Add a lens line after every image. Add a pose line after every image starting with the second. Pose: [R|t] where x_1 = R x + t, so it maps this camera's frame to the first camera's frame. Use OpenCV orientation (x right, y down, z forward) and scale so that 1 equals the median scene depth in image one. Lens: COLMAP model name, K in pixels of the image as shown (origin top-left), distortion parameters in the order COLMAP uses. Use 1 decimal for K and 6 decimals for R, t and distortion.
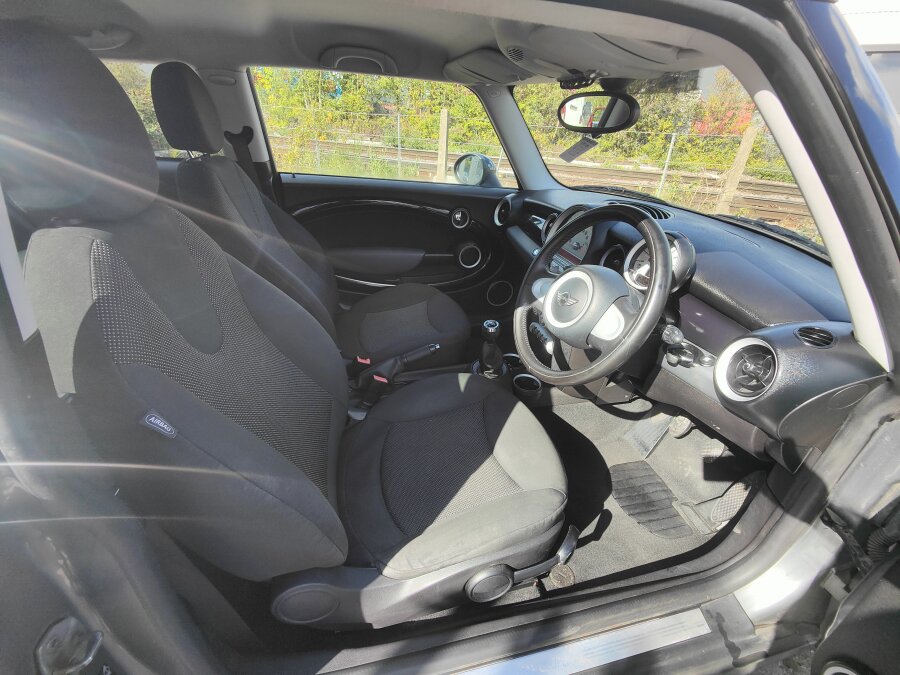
lens RADIAL K [[380.1, 0, 438.3], [0, 380.1, 341.8], [0, 0, 1]] dist [0.013194, -0.012506]
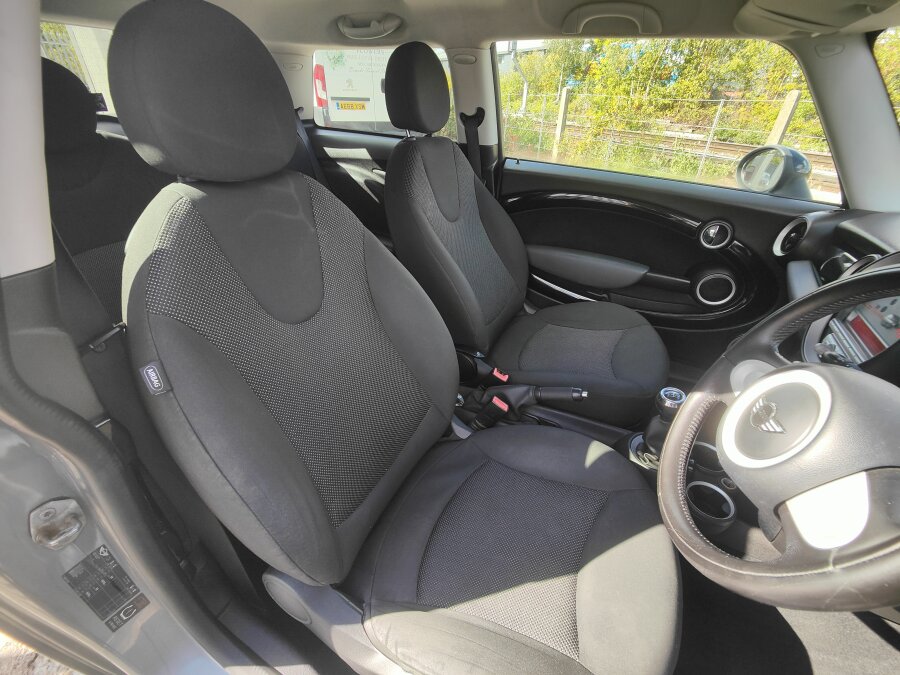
lens RADIAL K [[378.9, 0, 450.0], [0, 378.9, 337.5], [0, 0, 1]] dist [0.001280, -0.004650]
pose [[0.778911, 0.312006, -0.544012, 0.139636], [-0.305173, 0.946397, 0.105841, -0.078655], [0.547875, 0.083577, 0.832375, 0.180906]]
